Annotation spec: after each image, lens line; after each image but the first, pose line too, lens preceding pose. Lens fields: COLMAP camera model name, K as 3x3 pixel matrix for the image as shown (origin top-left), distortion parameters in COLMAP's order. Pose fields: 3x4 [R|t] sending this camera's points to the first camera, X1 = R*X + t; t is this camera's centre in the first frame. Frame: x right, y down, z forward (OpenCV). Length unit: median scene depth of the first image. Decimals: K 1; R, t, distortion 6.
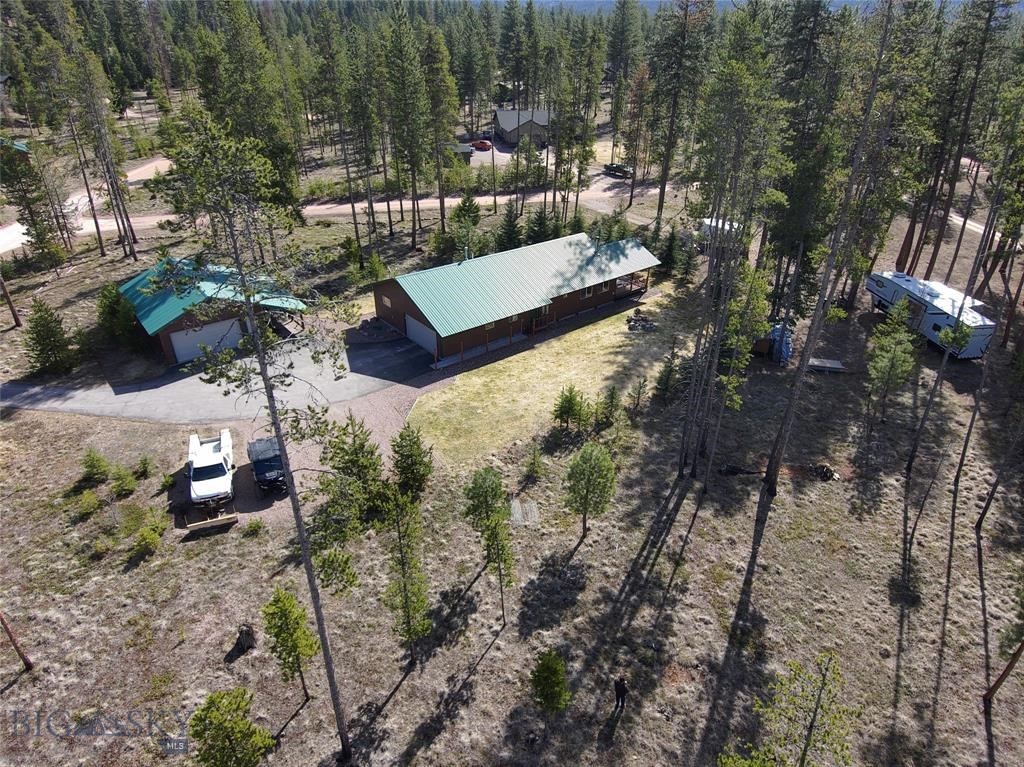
lens RADIAL K [[609.0, 0, 518.7], [0, 609.0, 375.8], [0, 0, 1]] dist [0.064056, -0.089129]
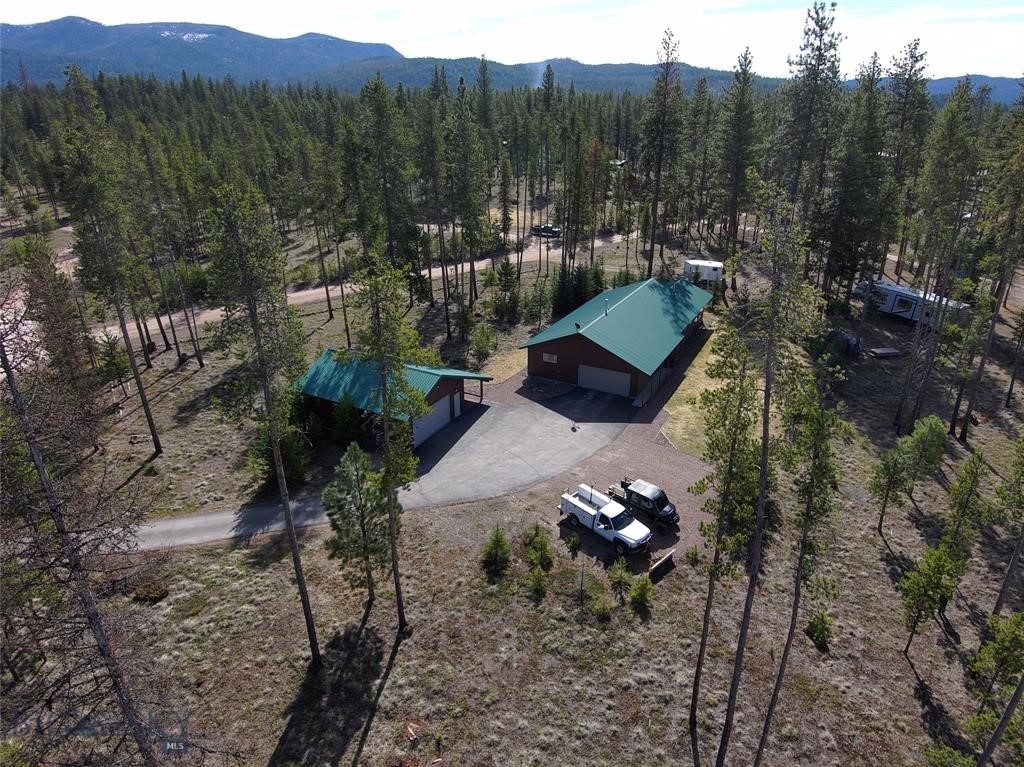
lens RADIAL K [[607.3, 0, 520.6], [0, 607.3, 382.8], [0, 0, 1]] dist [0.056242, -0.082436]
pose [[0.925922, -0.165432, 0.339559, -1.003912], [0.195622, 0.979054, -0.056438, -0.047927], [-0.323110, 0.118682, 0.938890, 0.056808]]
